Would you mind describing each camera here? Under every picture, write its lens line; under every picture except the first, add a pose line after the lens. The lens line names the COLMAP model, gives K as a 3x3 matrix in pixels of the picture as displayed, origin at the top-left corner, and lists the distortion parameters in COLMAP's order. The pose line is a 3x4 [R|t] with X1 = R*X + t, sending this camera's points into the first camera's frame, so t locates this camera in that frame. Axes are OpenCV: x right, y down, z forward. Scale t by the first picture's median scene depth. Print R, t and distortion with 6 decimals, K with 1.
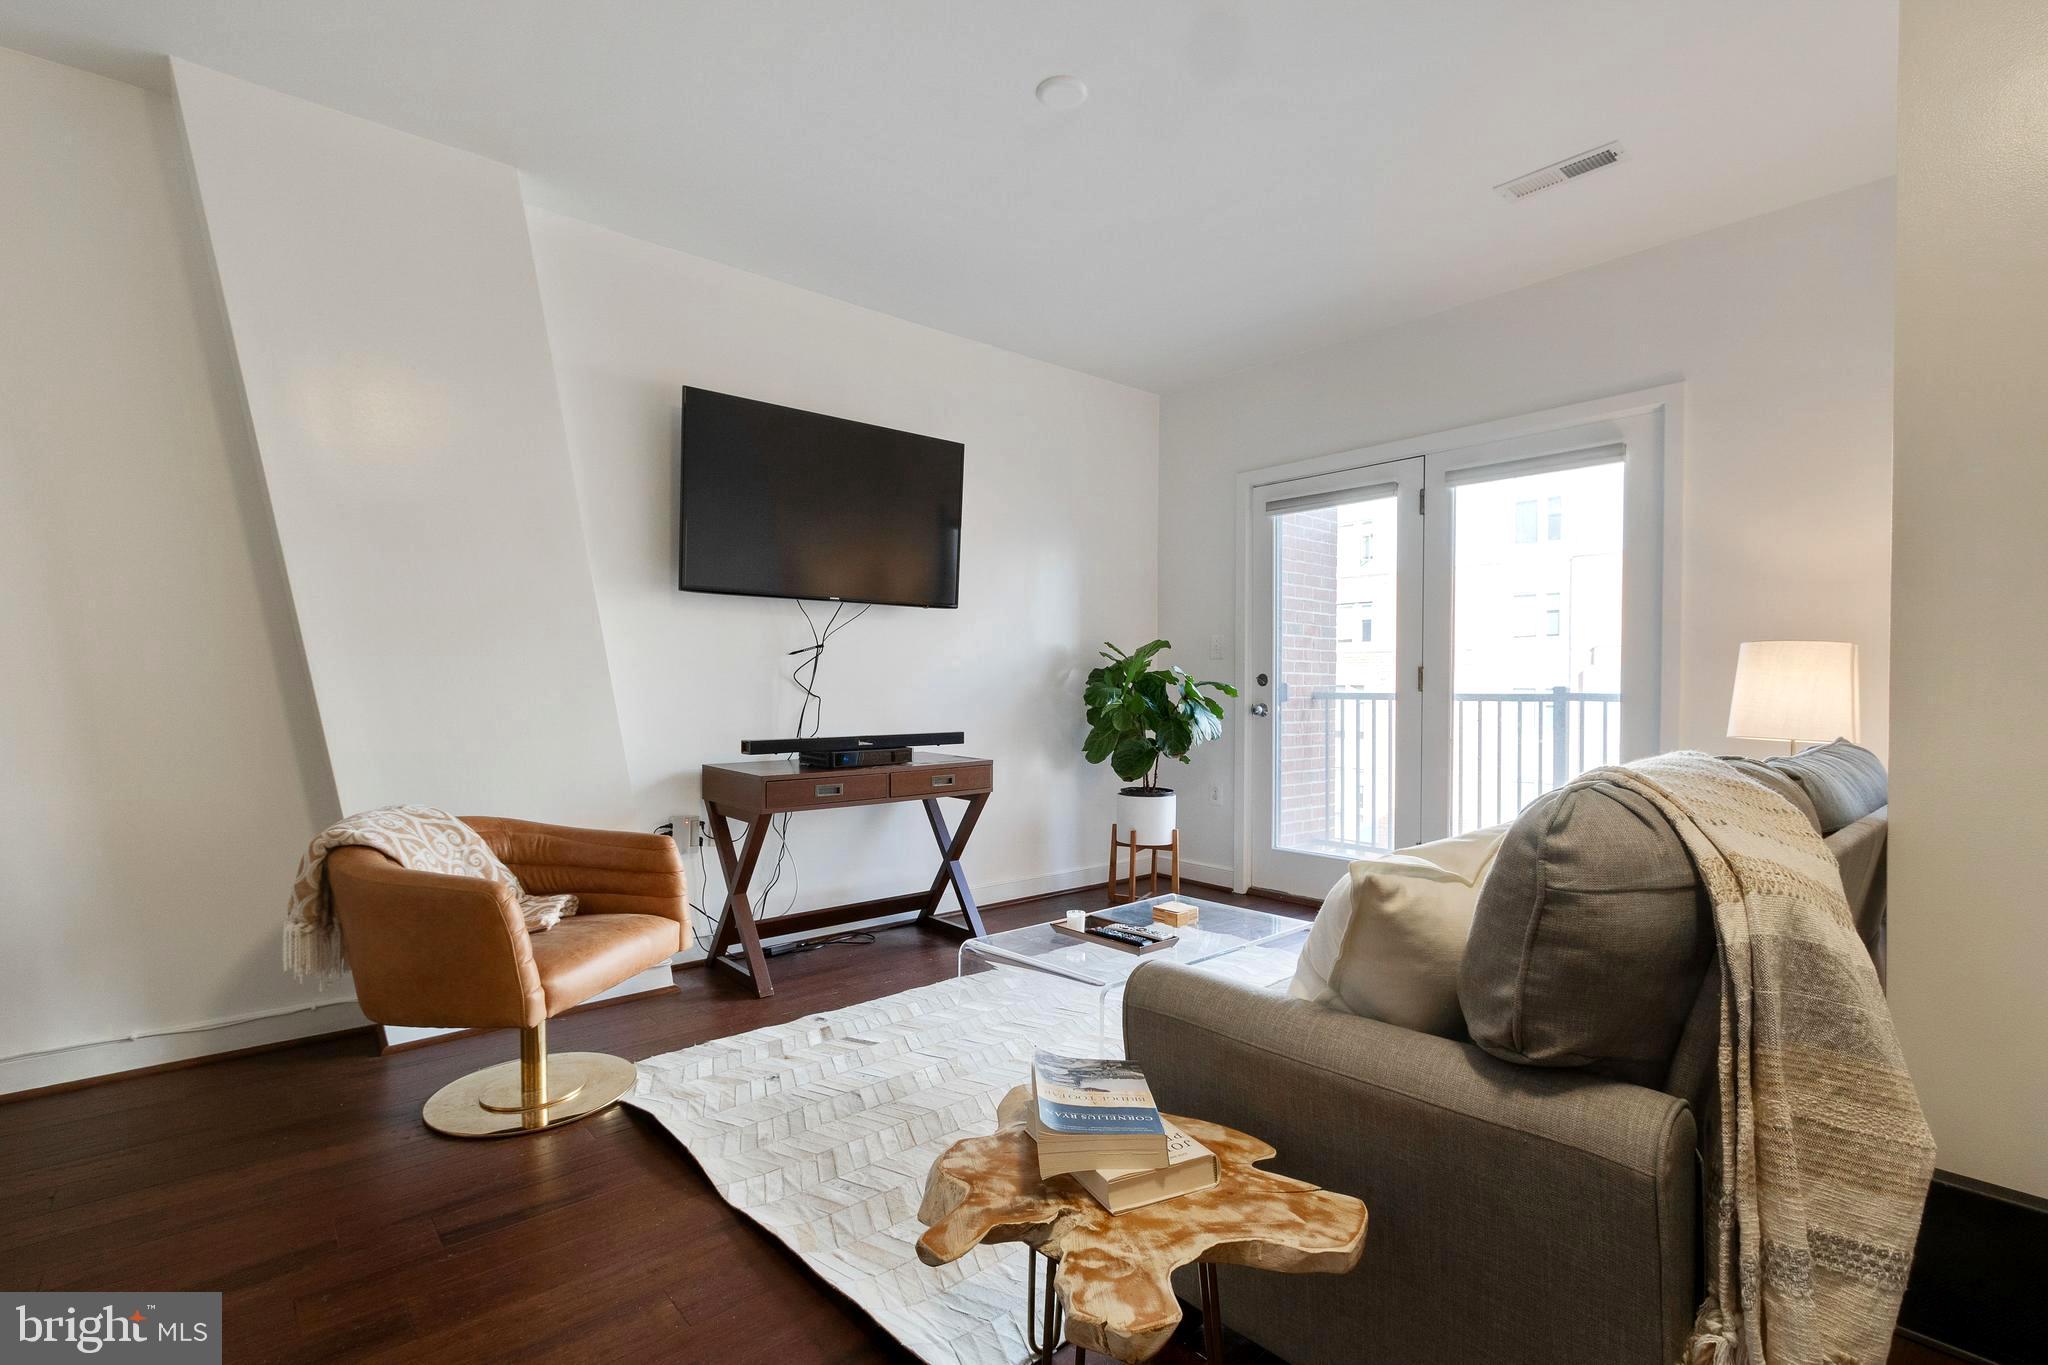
lens RADIAL K [[953.6, 0, 1007.5], [0, 953.6, 684.4], [0, 0, 1]] dist [0.004181, -0.000786]
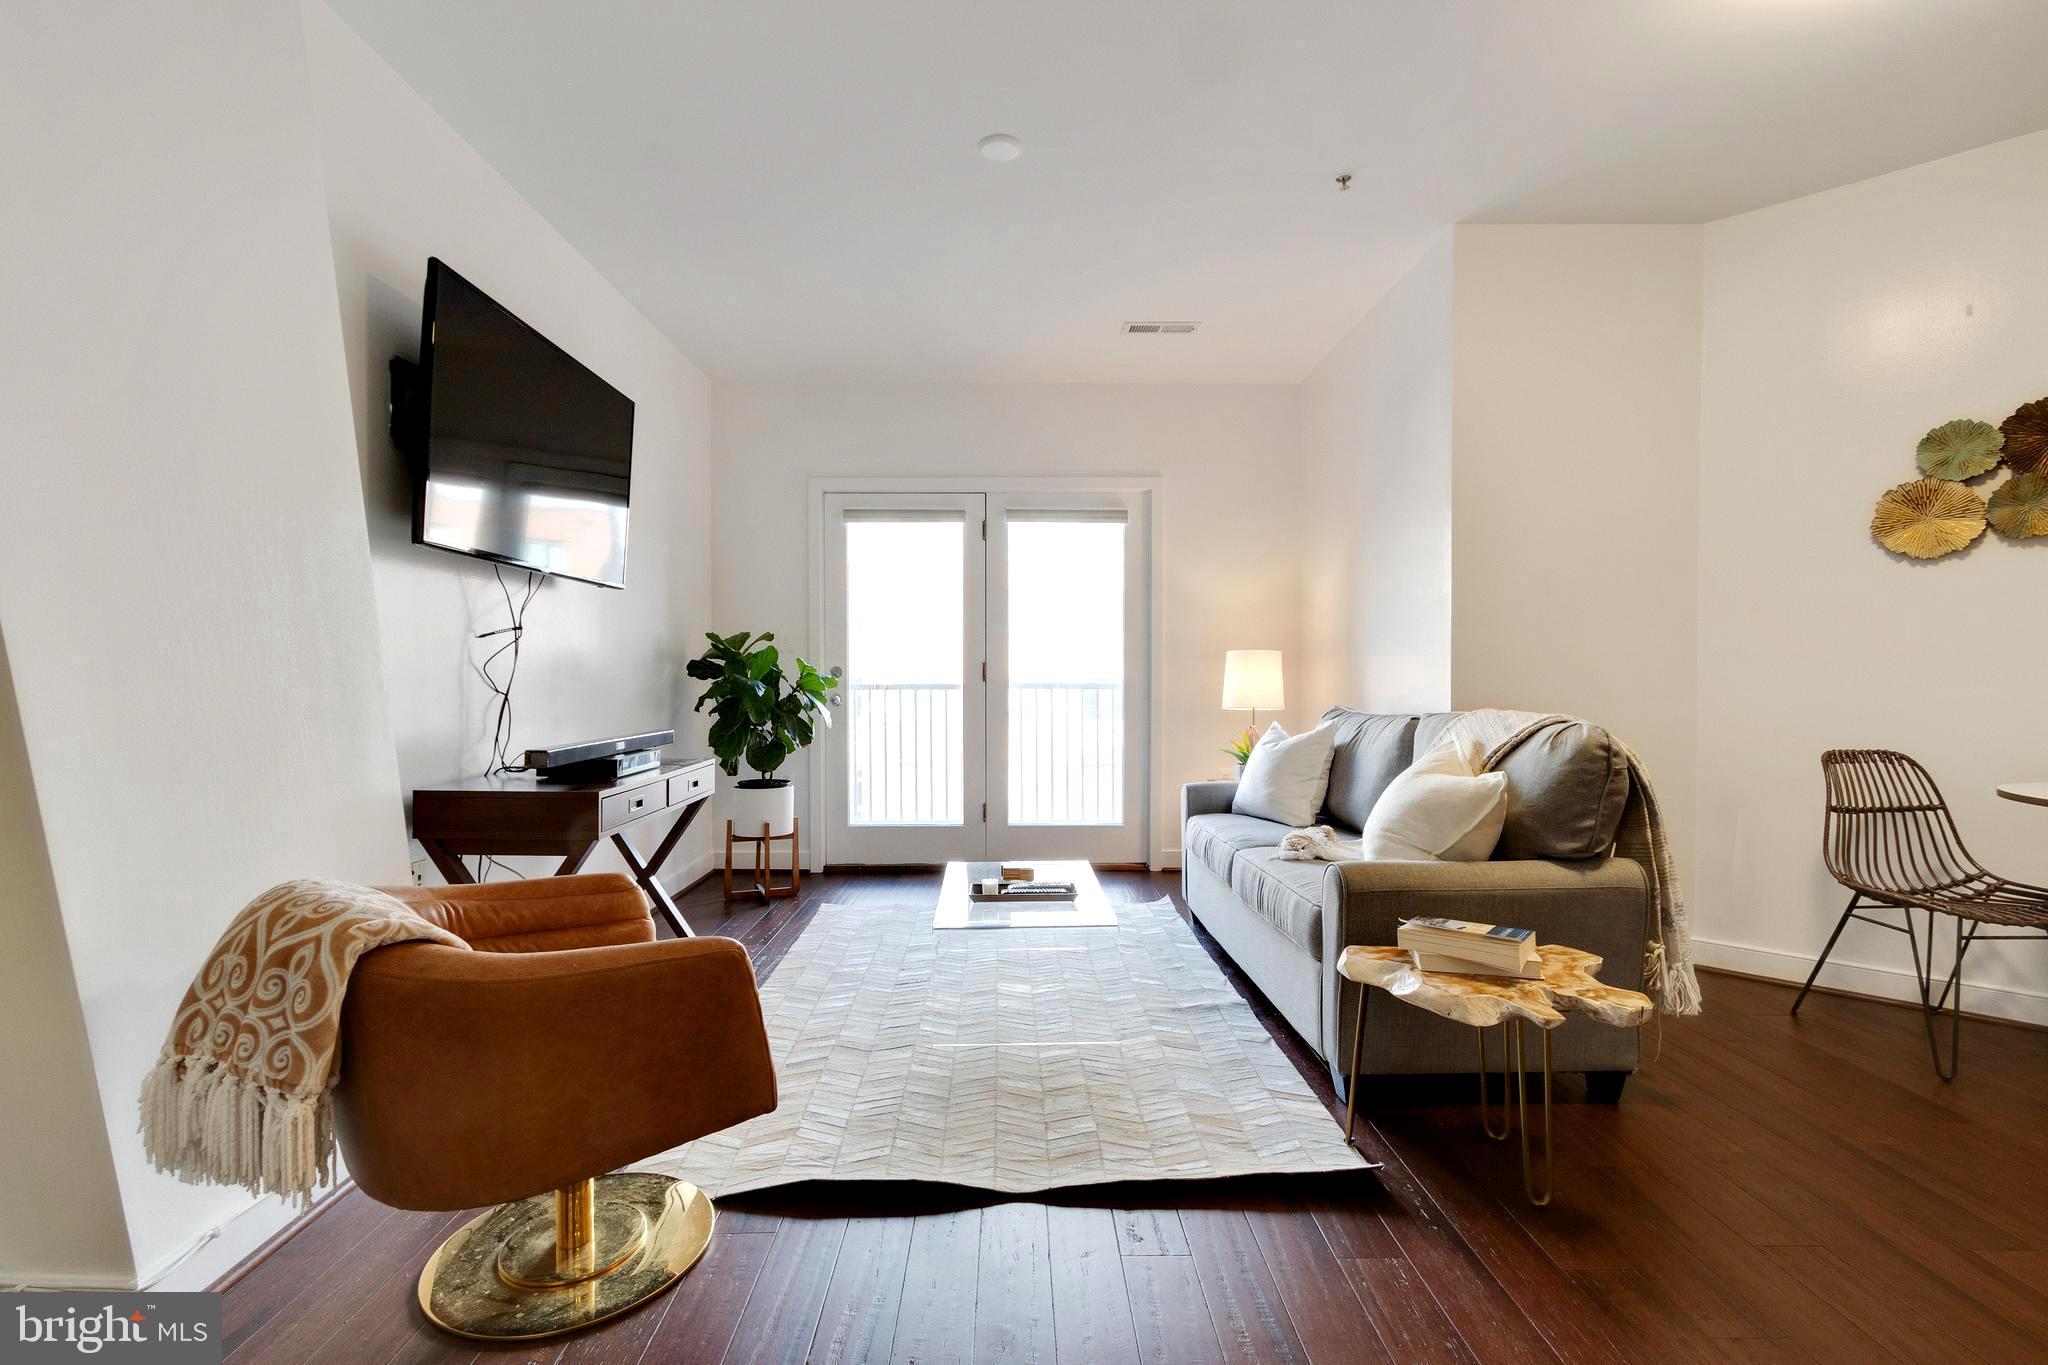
lens RADIAL K [[953.6, 0, 1017.6], [0, 953.6, 679.0], [0, 0, 1]] dist [0.004181, -0.000786]
pose [[0.632790, -0.002848, 0.774318, -0.578029], [0.001555, 0.999996, 0.002406, 0.000564], [-0.774322, -0.000319, 0.632792, 0.200830]]
